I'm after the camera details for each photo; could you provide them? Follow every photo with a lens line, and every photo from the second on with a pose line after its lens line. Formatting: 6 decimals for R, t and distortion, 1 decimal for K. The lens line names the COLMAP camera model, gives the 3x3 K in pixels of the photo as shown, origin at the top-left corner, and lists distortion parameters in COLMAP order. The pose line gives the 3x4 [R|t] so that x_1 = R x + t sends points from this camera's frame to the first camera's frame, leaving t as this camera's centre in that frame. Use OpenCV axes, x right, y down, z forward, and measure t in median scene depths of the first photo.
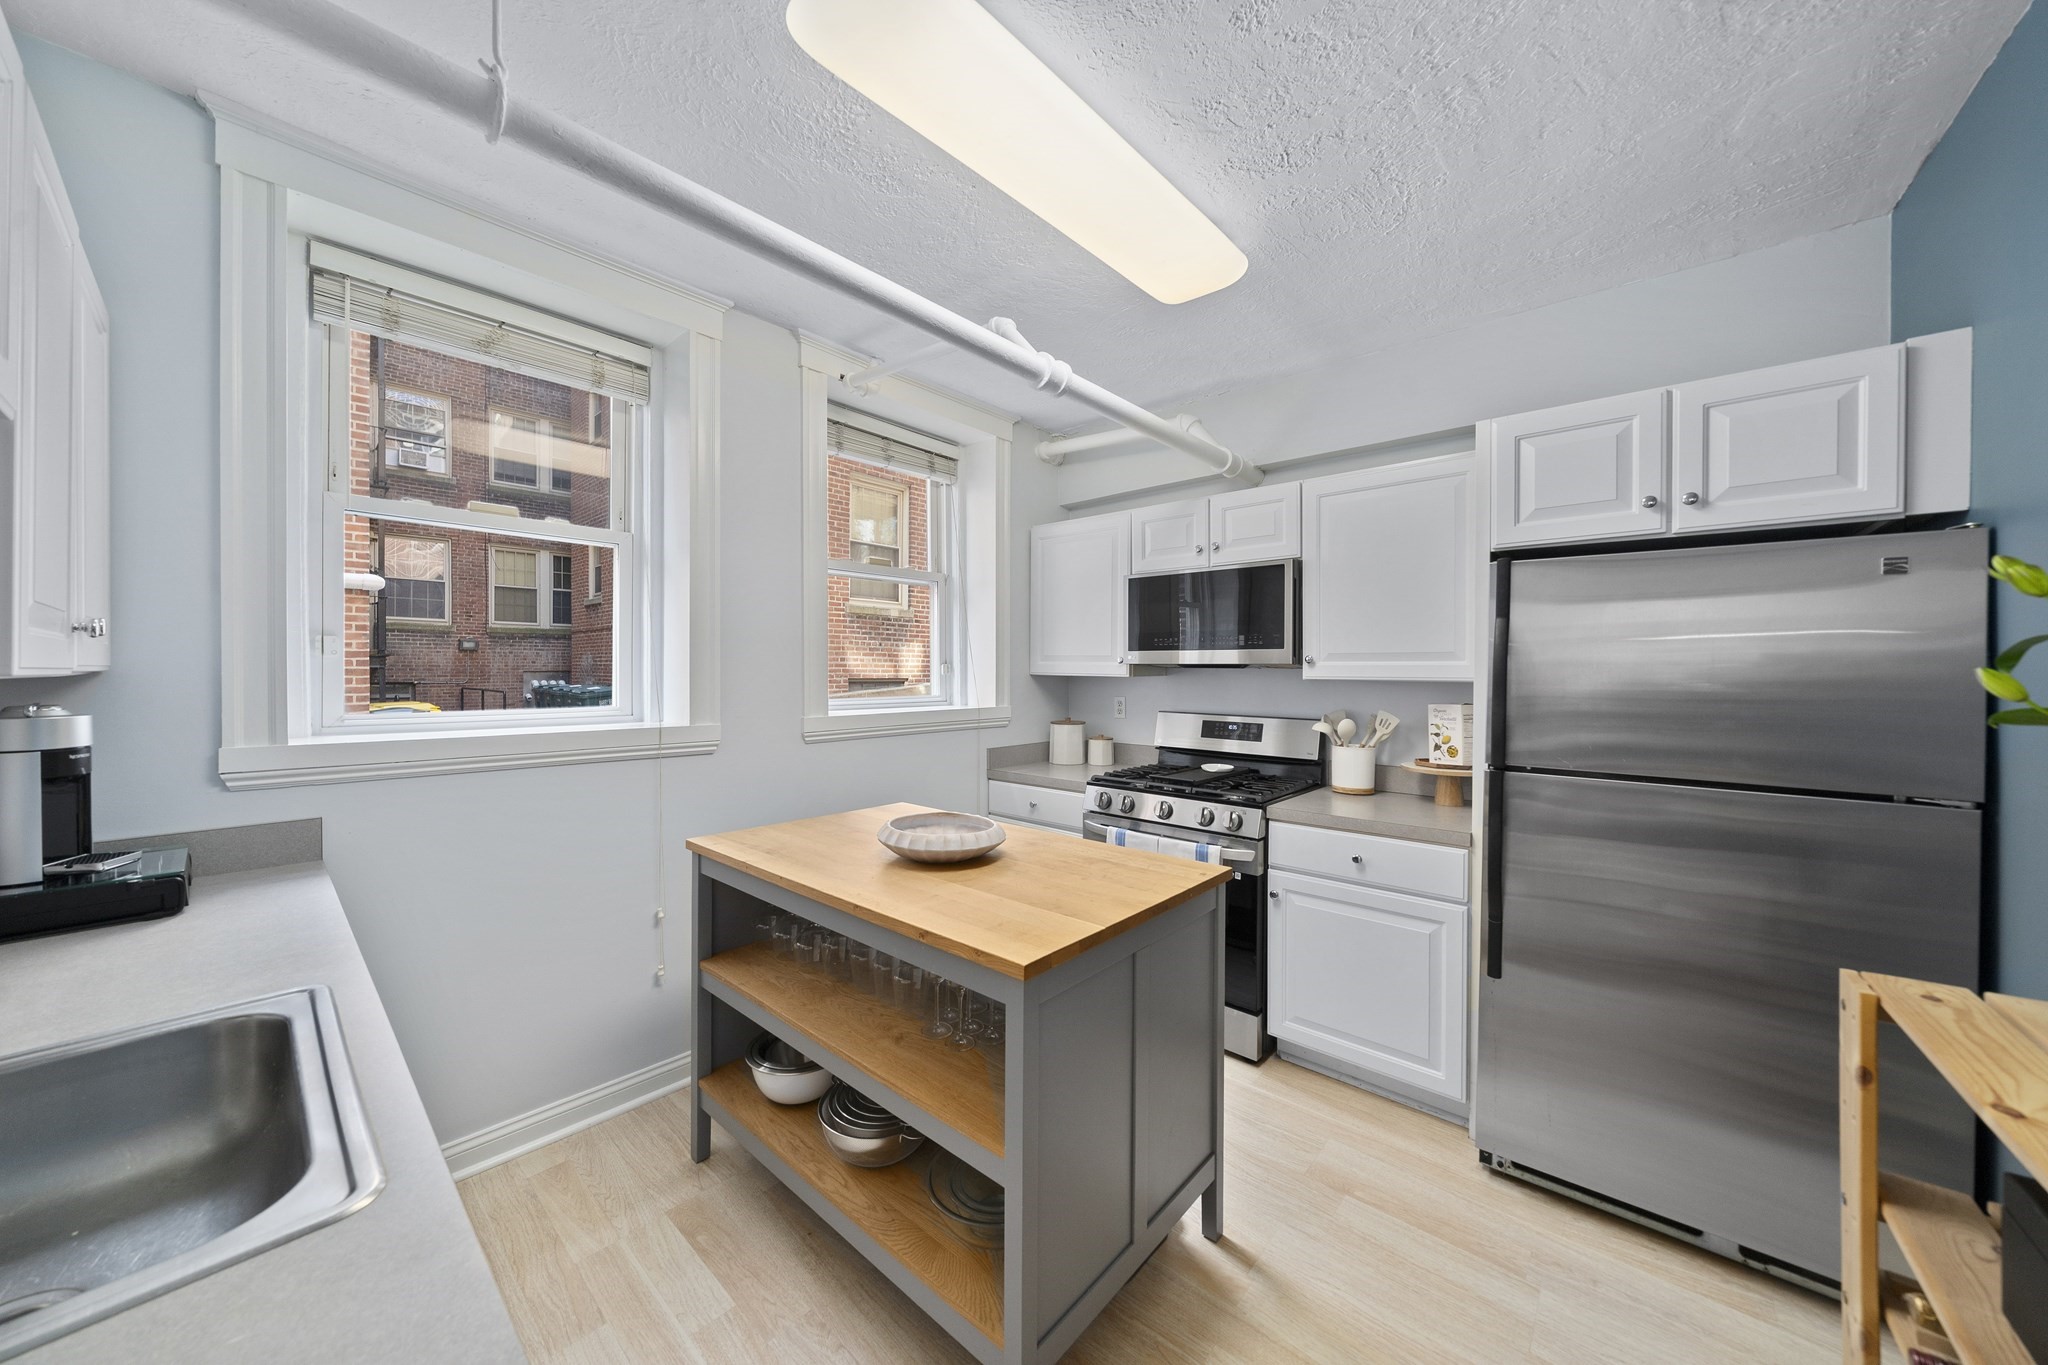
lens RADIAL K [[702.1, 0, 1030.5], [0, 702.1, 673.3], [0, 0, 1]] dist [-0.008447, 0.000527]
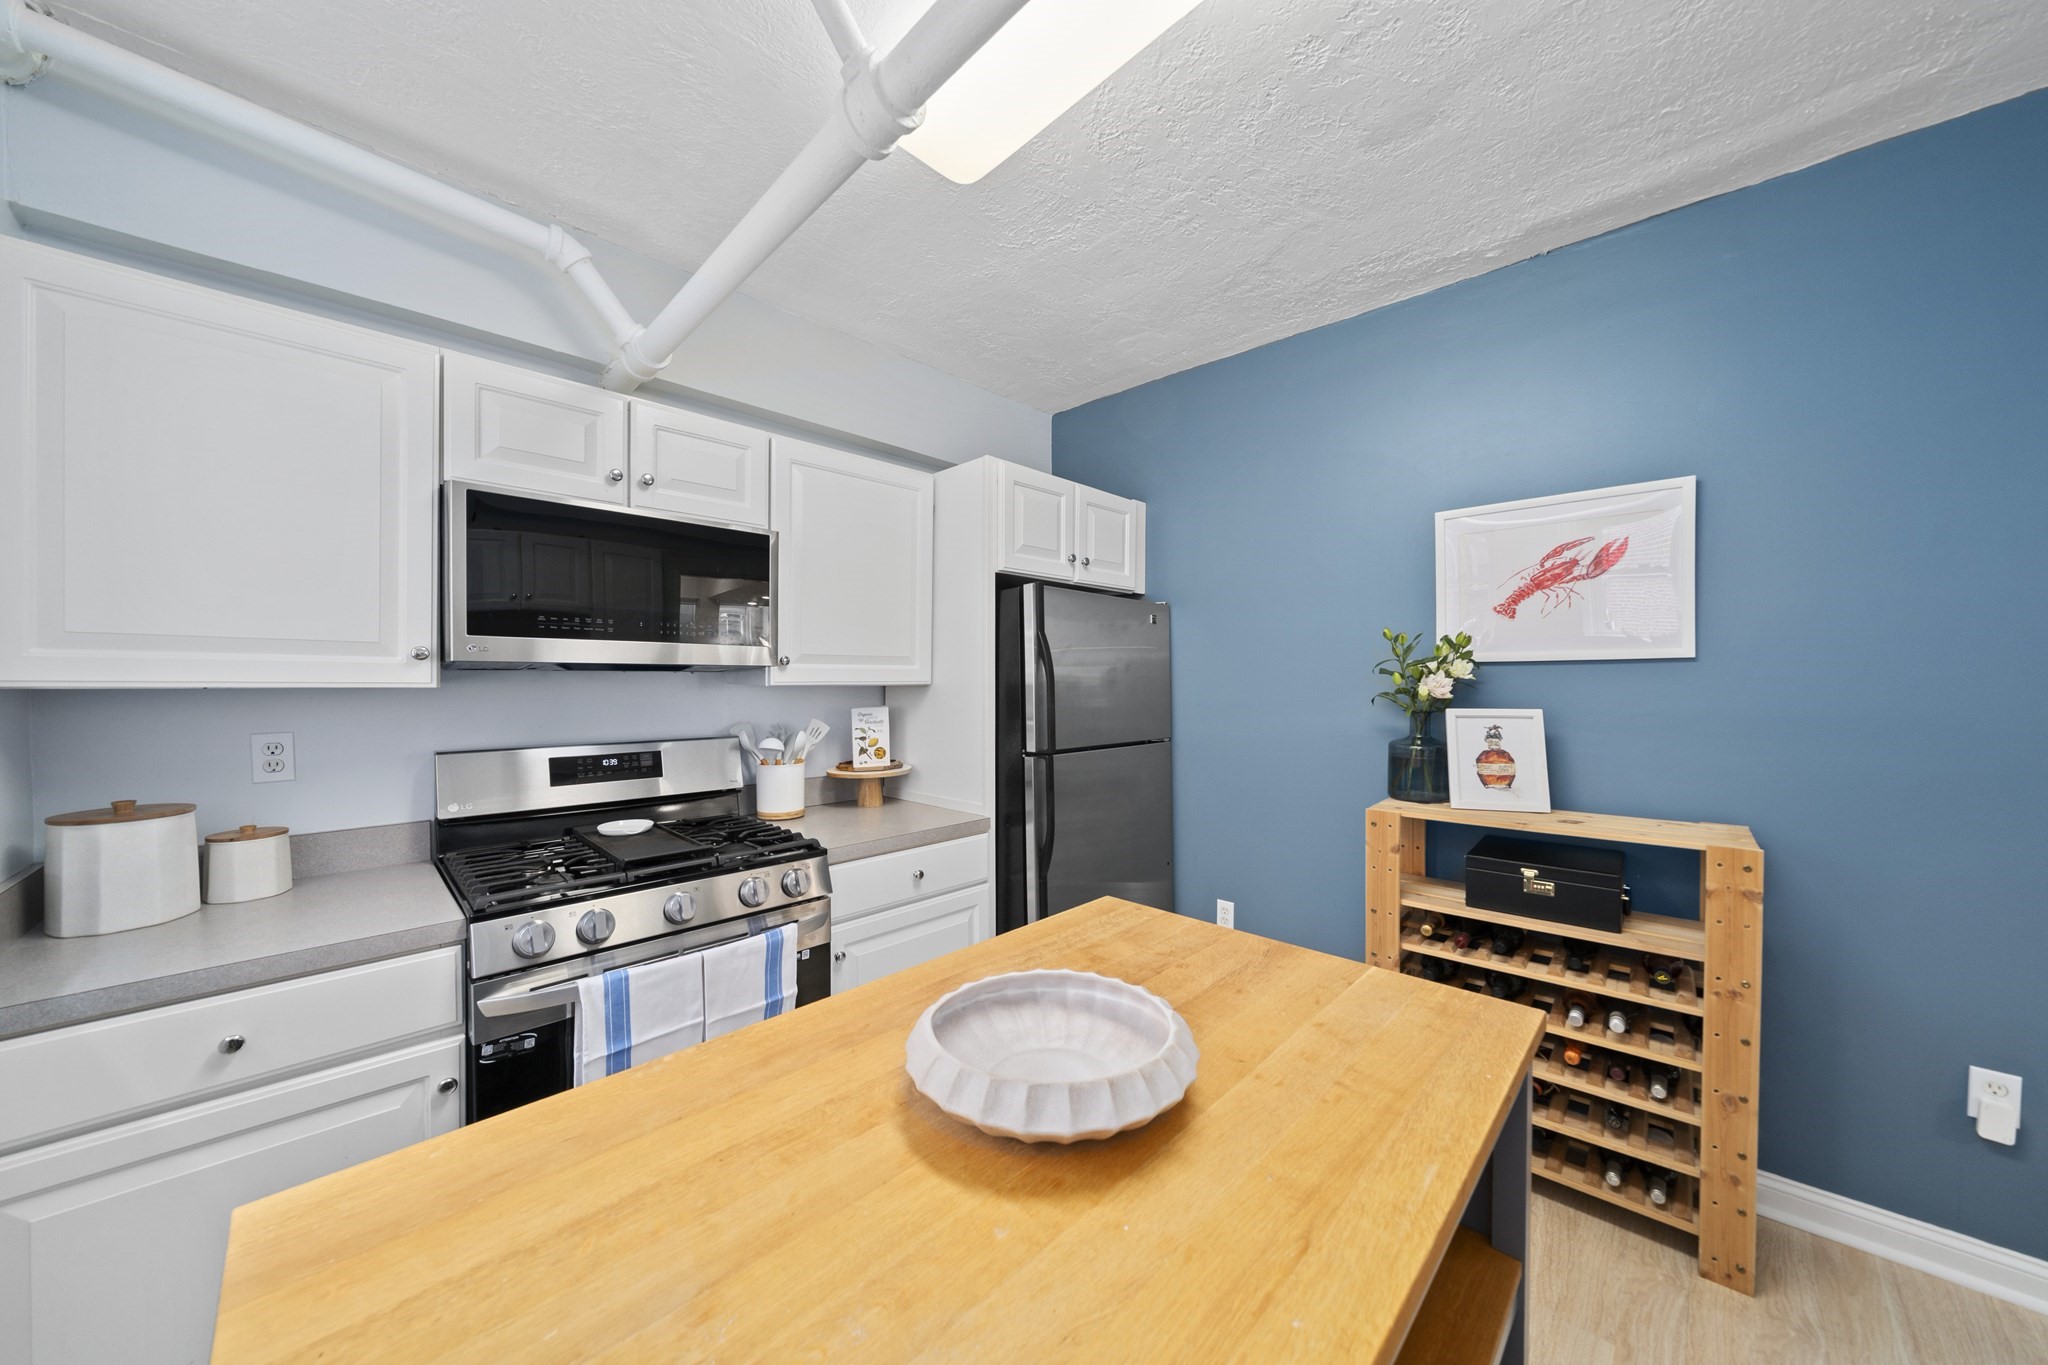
lens RADIAL K [[702.1, 0, 1026.8], [0, 702.1, 684.8], [0, 0, 1]] dist [-0.008447, 0.000527]
pose [[0.058529, -0.013710, 0.998192, -0.322609], [0.004828, 0.999898, 0.013450, -0.000954], [-0.998274, 0.004032, 0.058589, 0.563378]]
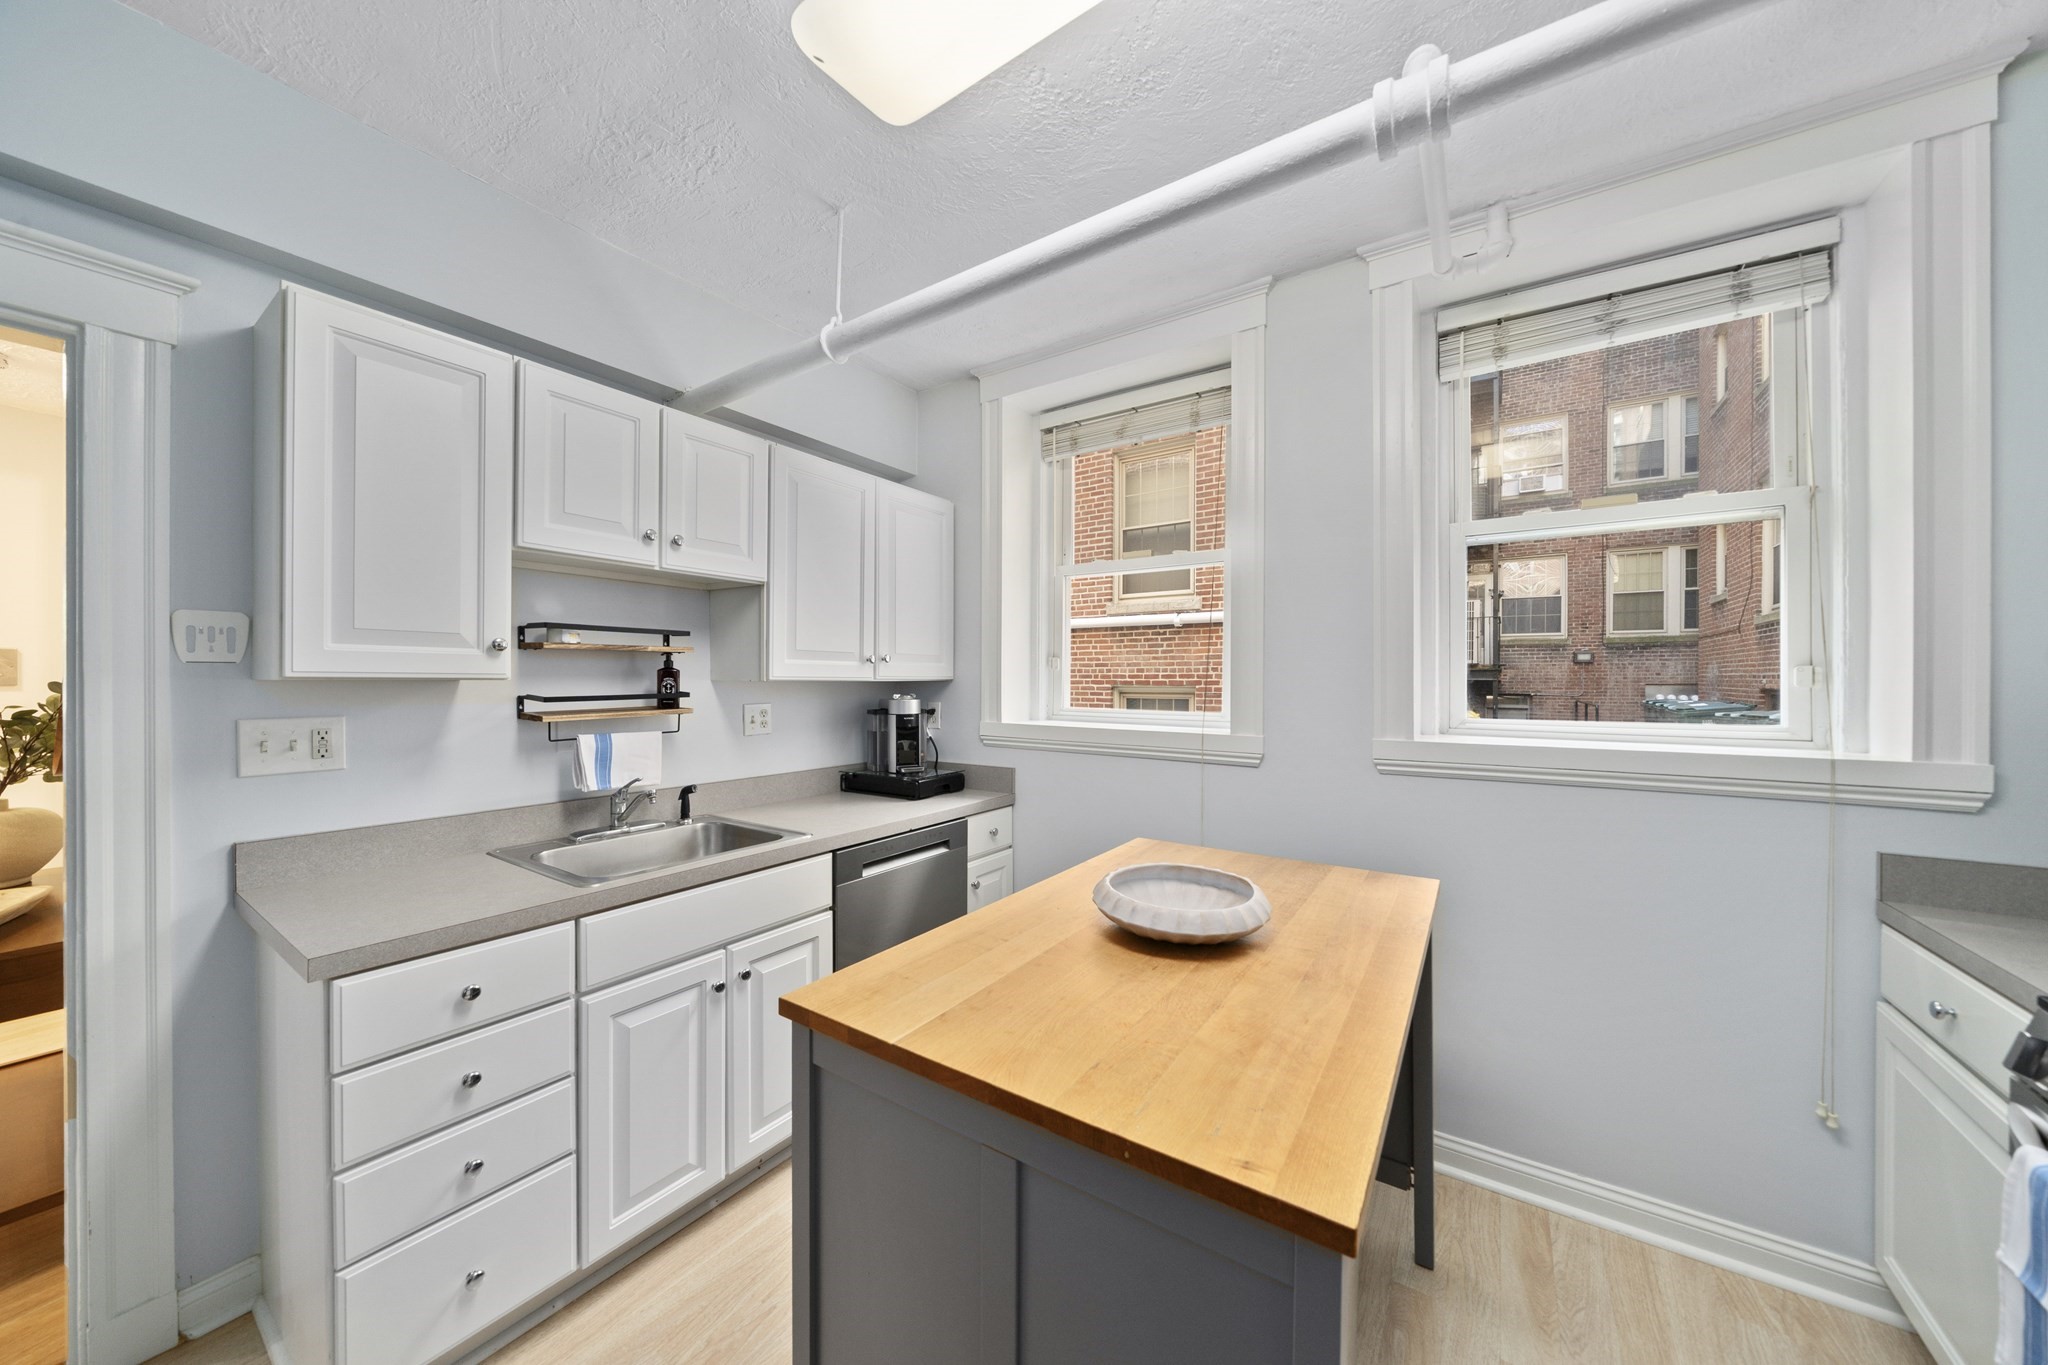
lens RADIAL K [[702.1, 0, 1014.7], [0, 702.1, 677.3], [0, 0, 1]] dist [-0.008447, 0.000527]
pose [[0.122049, -0.007331, -0.992497, 0.331053], [-0.006236, 0.999947, -0.008153, 0.002981], [0.992505, 0.007184, 0.121997, 0.423112]]
